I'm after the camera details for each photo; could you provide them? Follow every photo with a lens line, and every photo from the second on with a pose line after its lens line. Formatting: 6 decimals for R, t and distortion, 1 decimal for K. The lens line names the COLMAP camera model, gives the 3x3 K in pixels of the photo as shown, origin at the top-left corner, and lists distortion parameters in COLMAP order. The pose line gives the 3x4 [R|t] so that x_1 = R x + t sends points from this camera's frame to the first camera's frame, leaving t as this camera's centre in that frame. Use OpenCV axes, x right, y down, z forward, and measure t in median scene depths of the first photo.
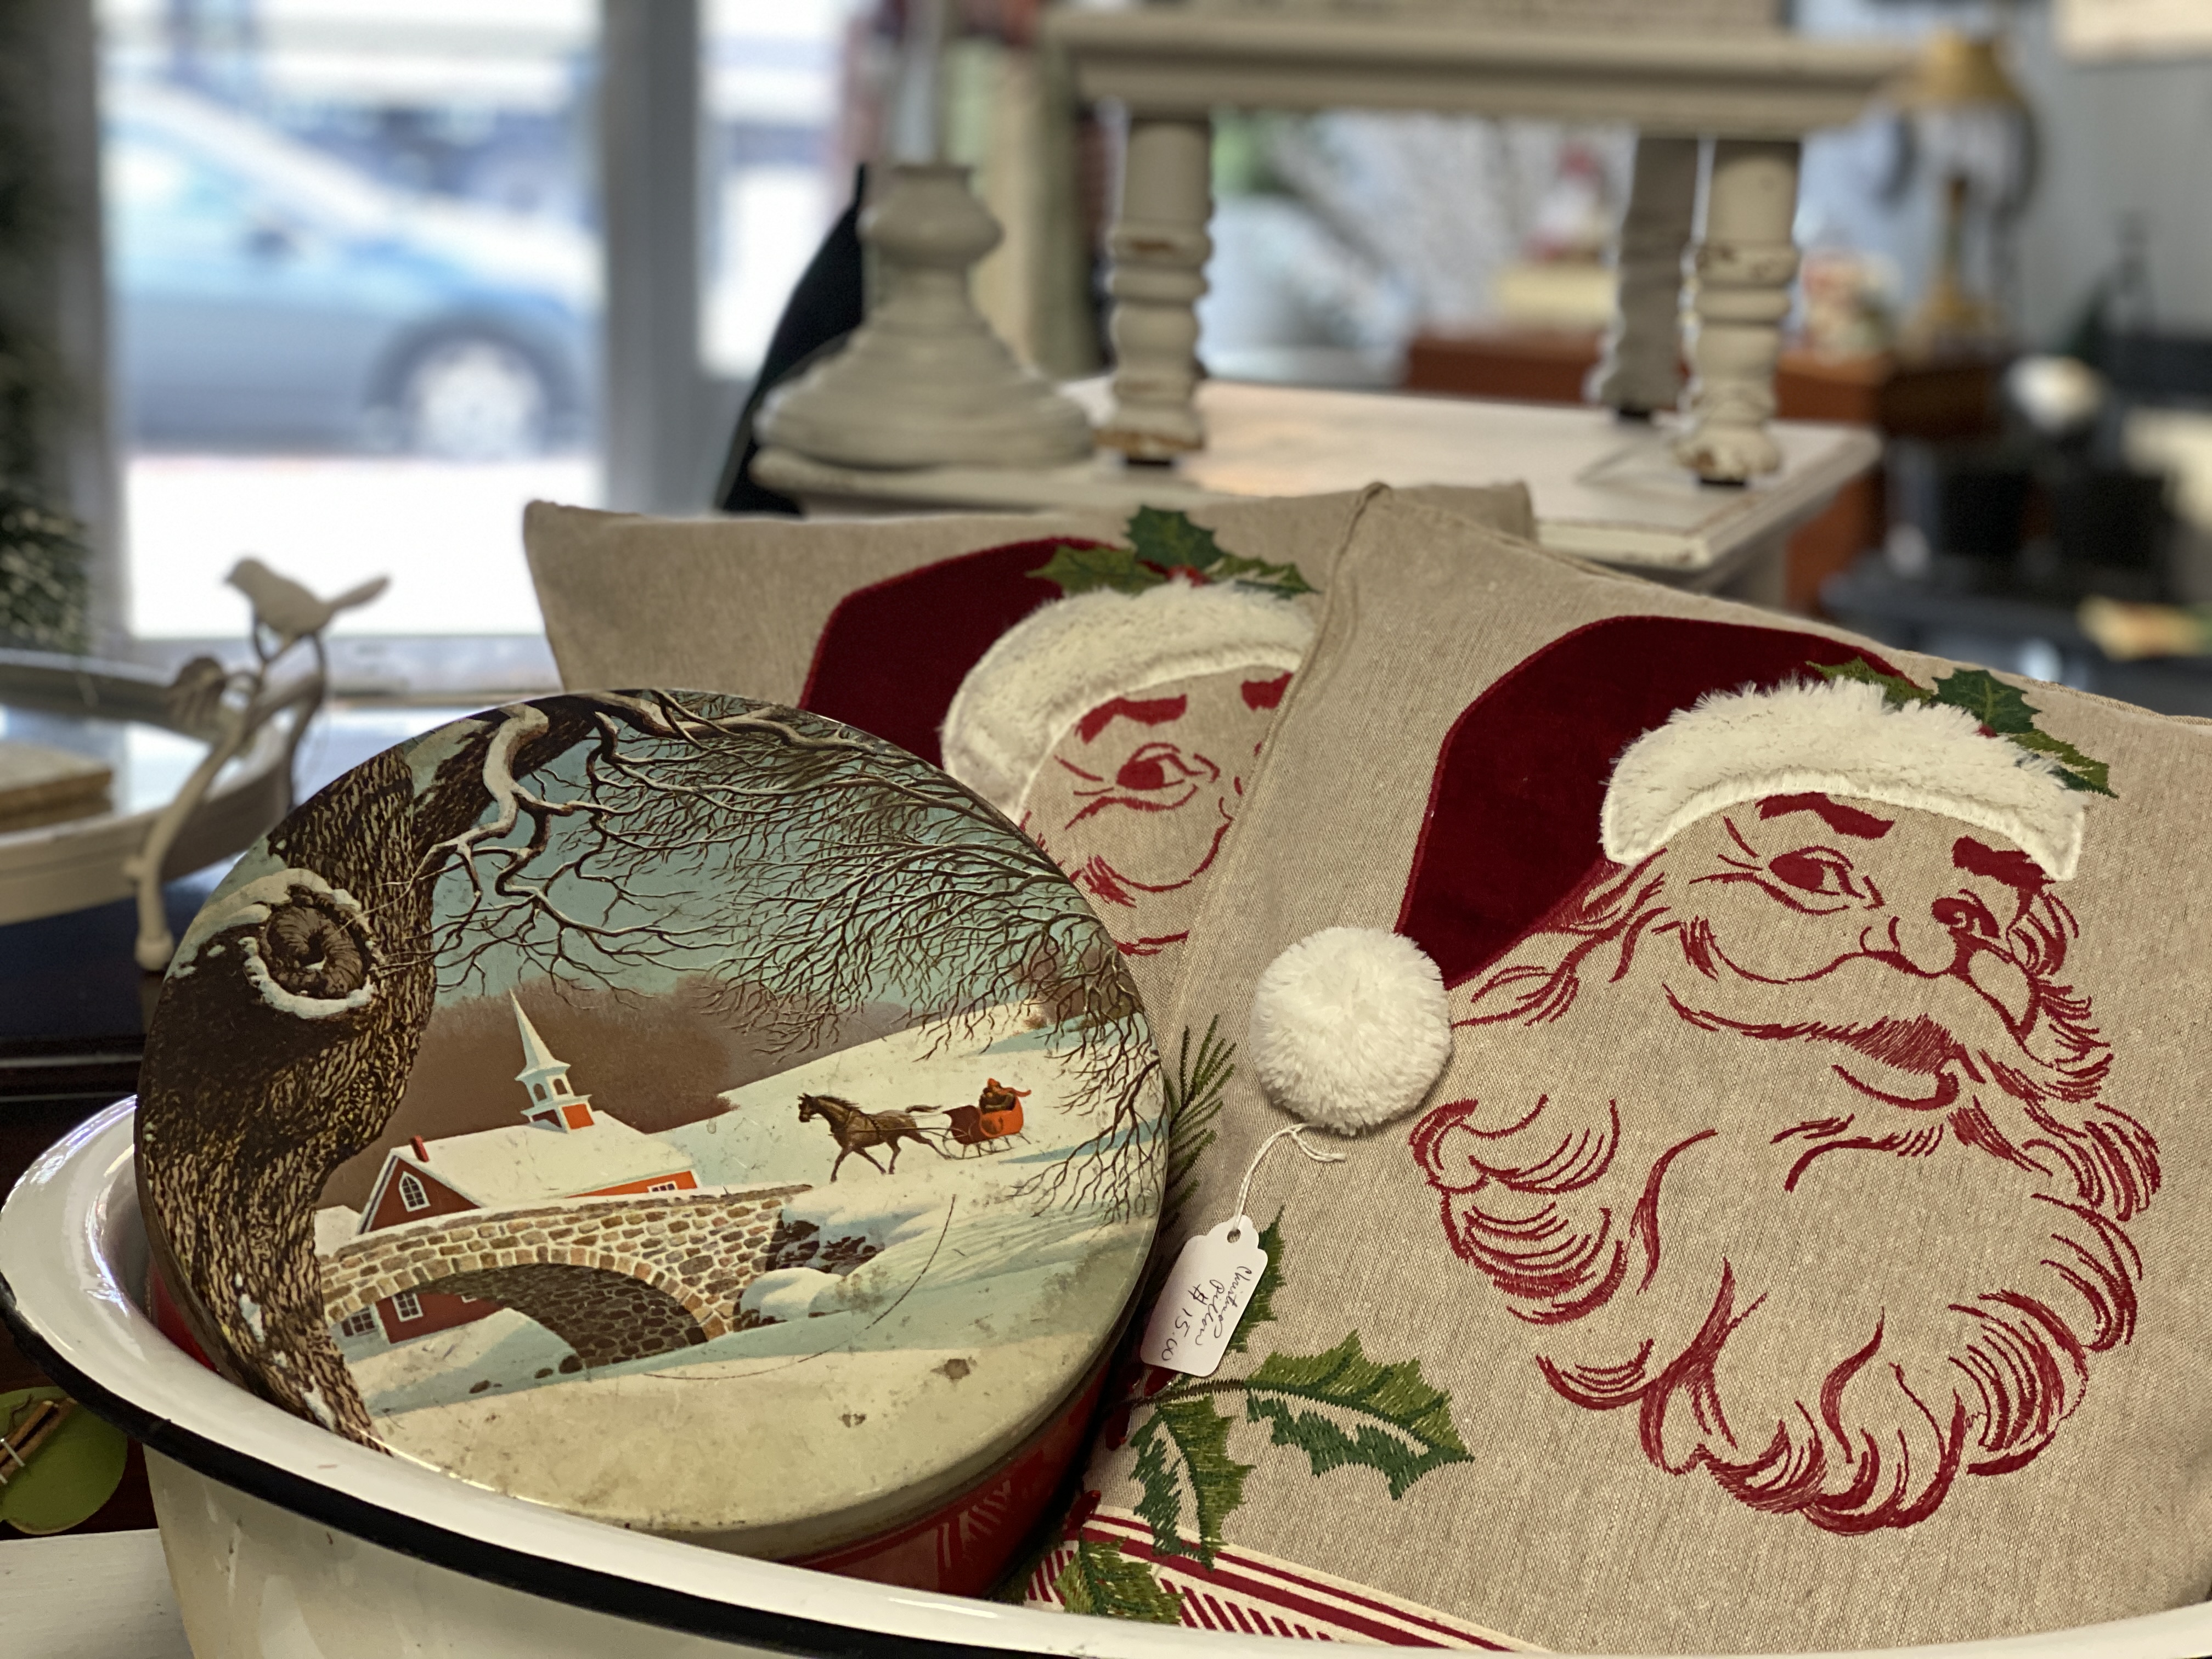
lens RADIAL K [[3387.6, 0, 1109.2], [0, 3387.6, 831.9], [0, 0, 1]] dist [0.105356, 0.000000]
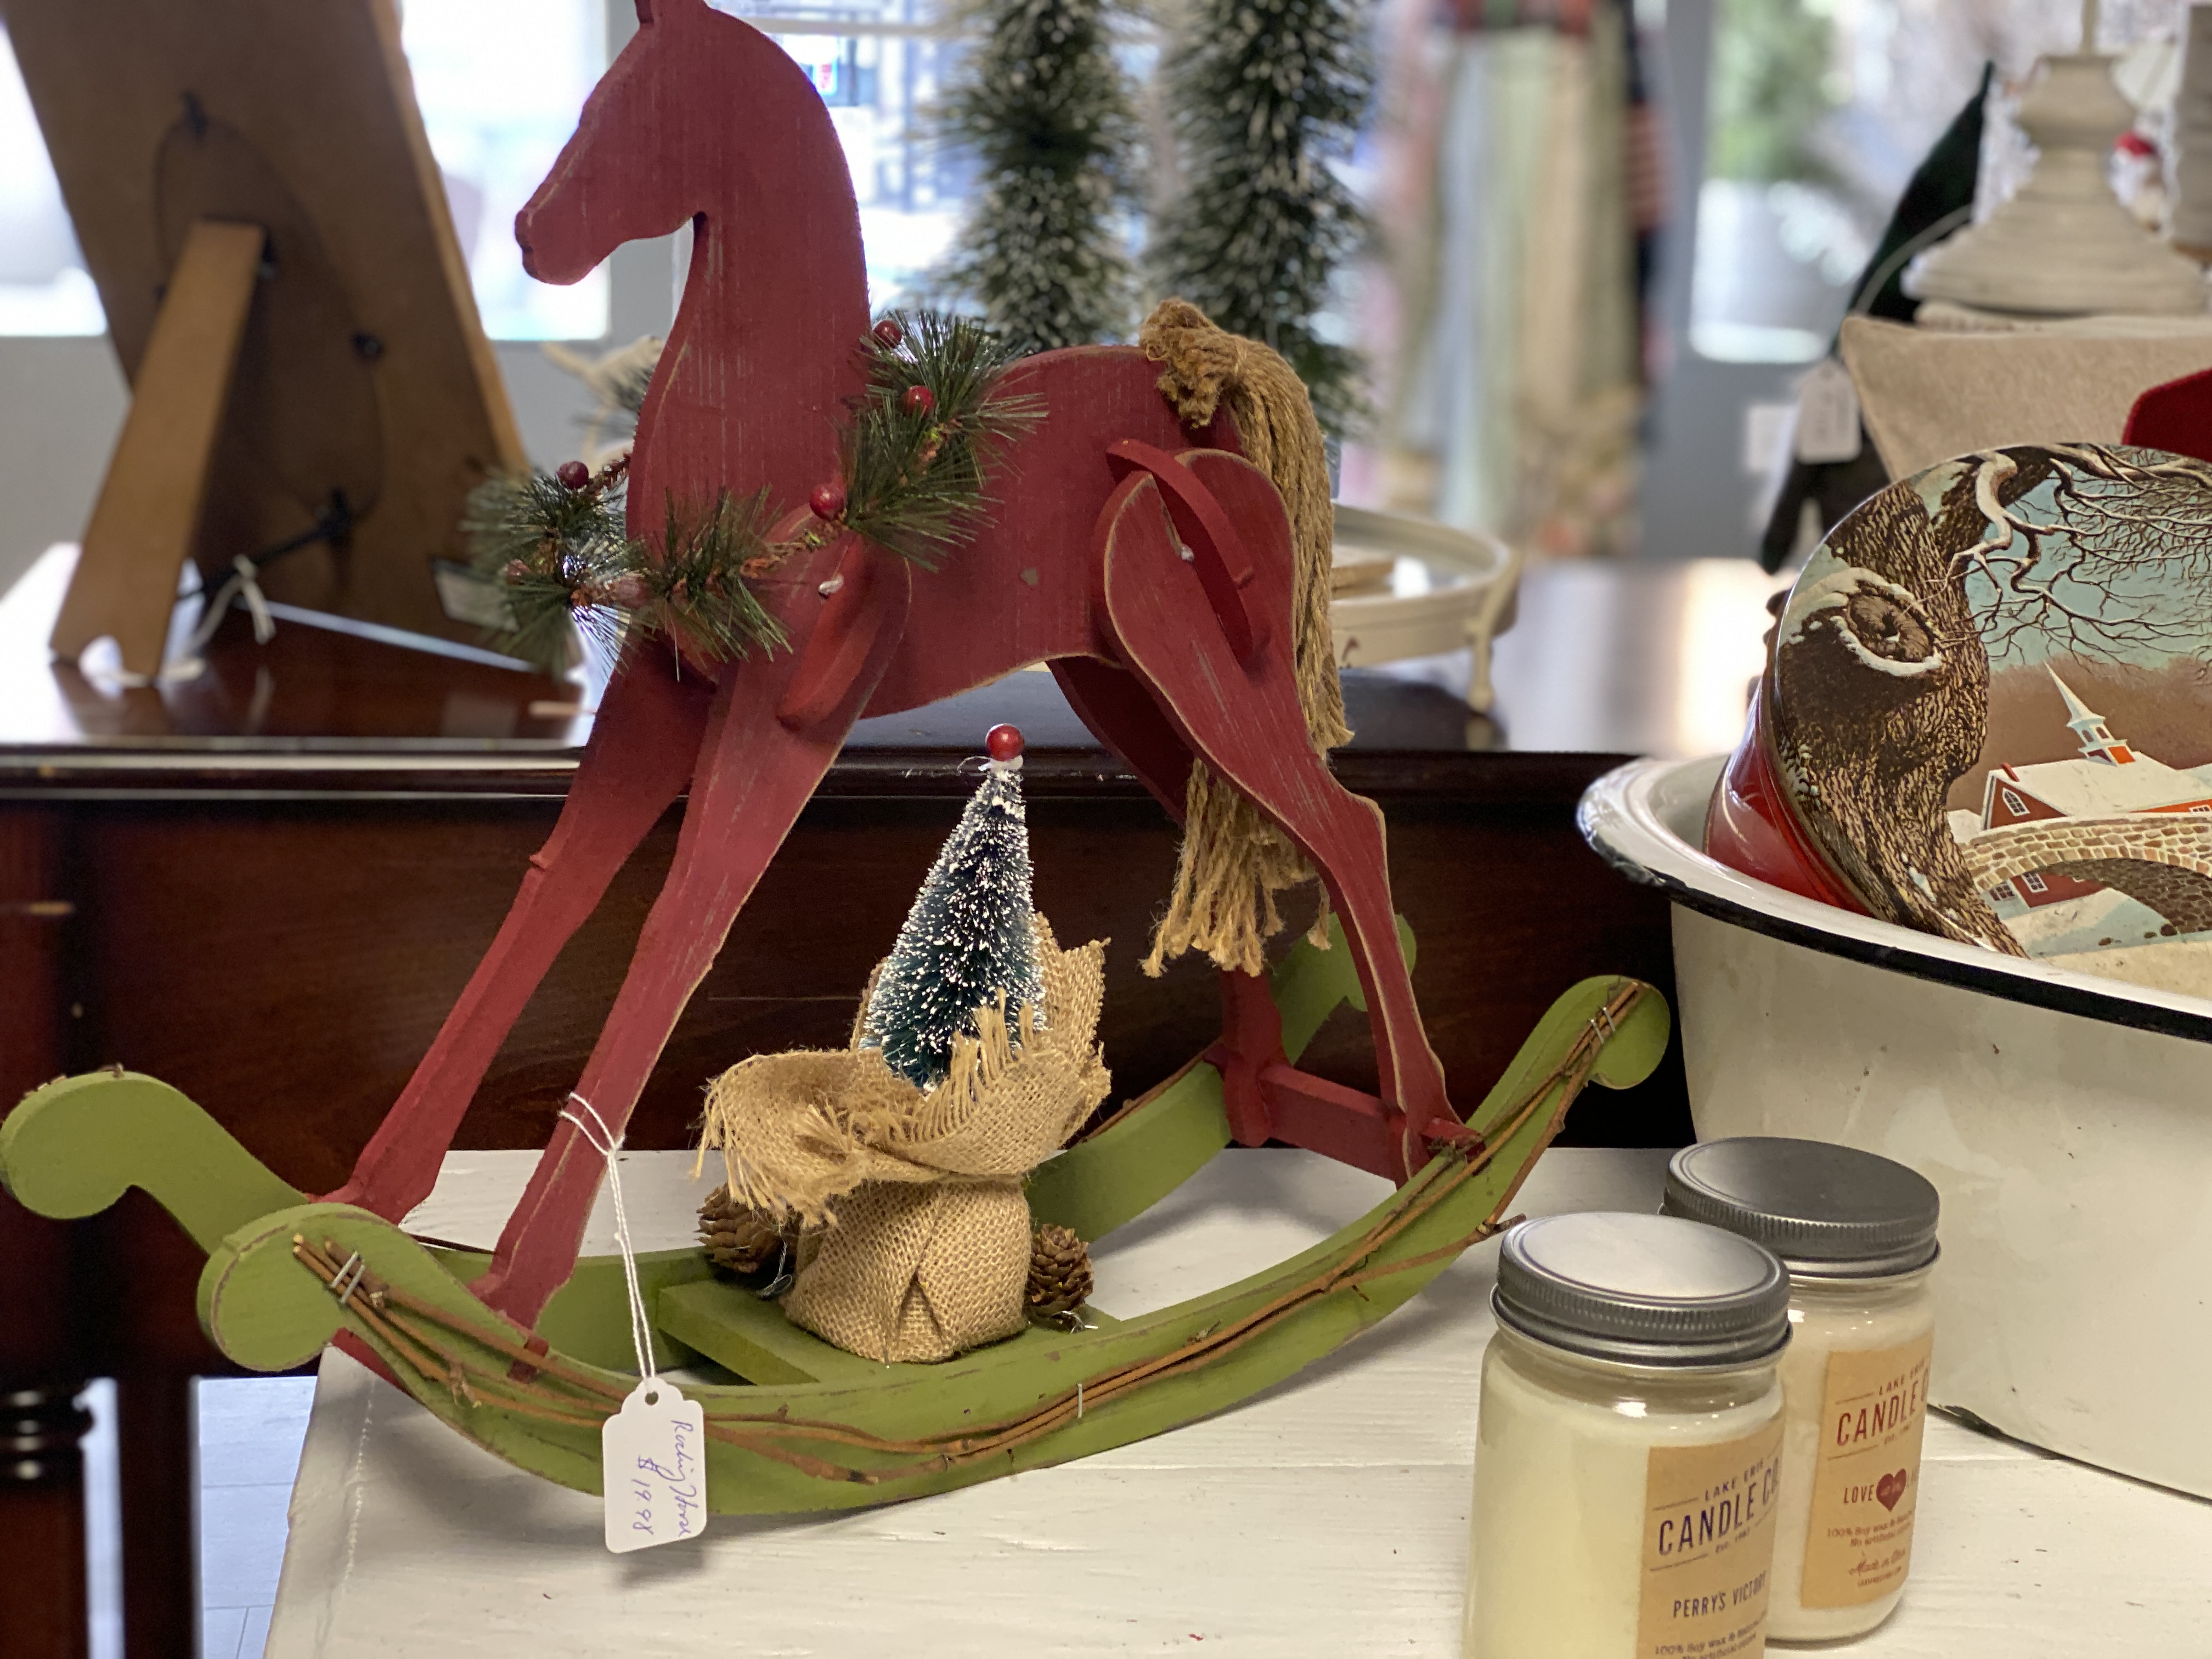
lens RADIAL K [[3387.6, 0, 1103.5], [0, 3387.6, 828.5], [0, 0, 1]] dist [0.105356, 0.000000]
pose [[0.994646, 0.024516, -0.100391, -0.399718], [-0.024974, 0.999683, -0.003315, 0.123041], [0.100278, 0.005804, 0.994943, -0.305874]]
